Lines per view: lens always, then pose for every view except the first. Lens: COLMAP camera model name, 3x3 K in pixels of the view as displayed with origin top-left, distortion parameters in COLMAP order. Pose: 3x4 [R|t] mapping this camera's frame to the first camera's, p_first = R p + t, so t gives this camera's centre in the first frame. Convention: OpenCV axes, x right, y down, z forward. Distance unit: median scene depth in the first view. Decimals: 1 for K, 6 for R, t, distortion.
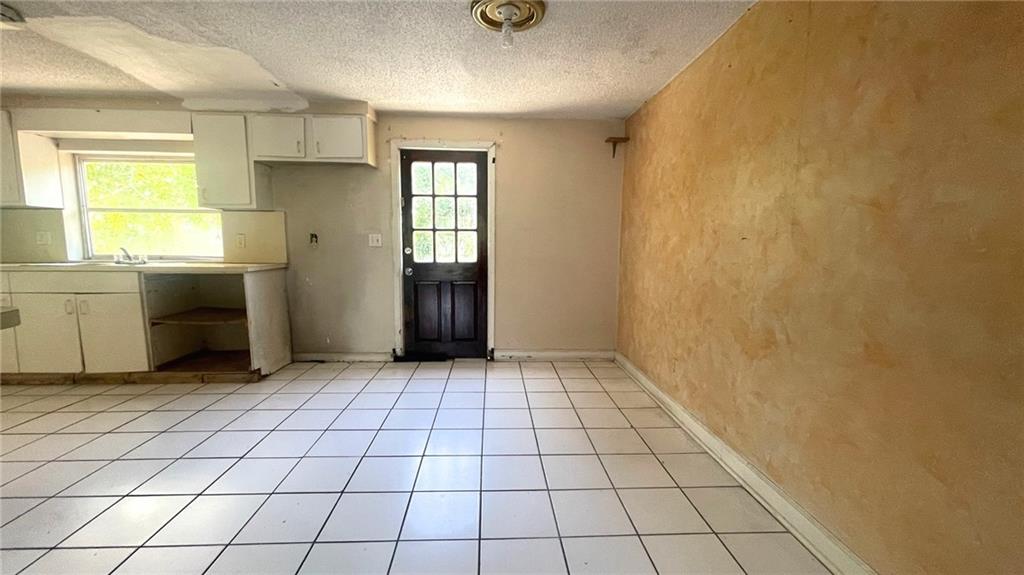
lens RADIAL K [[414.1, 0, 507.6], [0, 414.1, 291.5], [0, 0, 1]] dist [-0.002431, 0.001641]
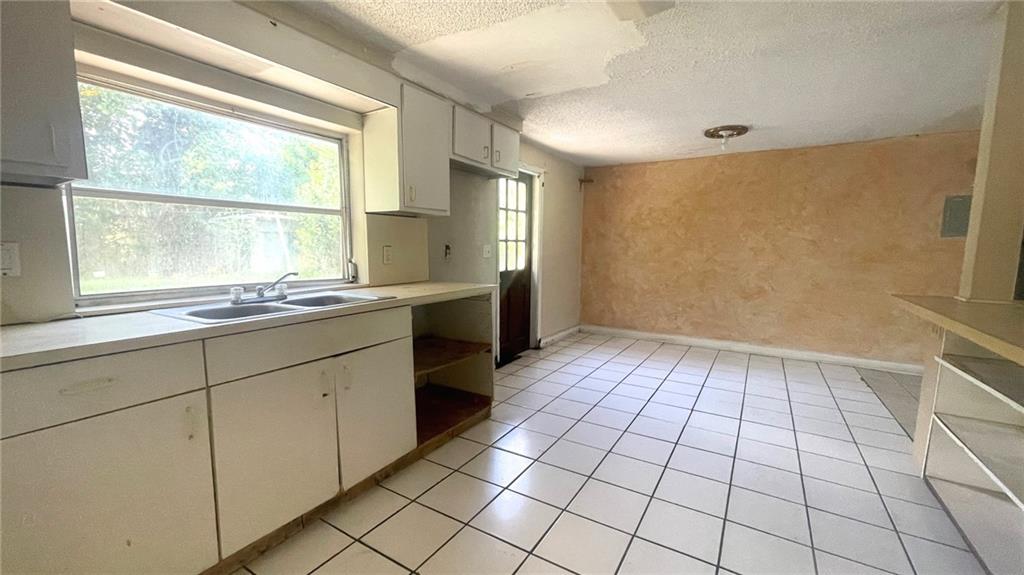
lens RADIAL K [[414.1, 0, 506.7], [0, 414.1, 294.8], [0, 0, 1]] dist [-0.002431, 0.001641]
pose [[0.569278, -0.102089, 0.815782, -1.149837], [0.094930, 0.993786, 0.058119, -0.074941], [-0.816646, 0.044356, 0.575431, 0.403401]]
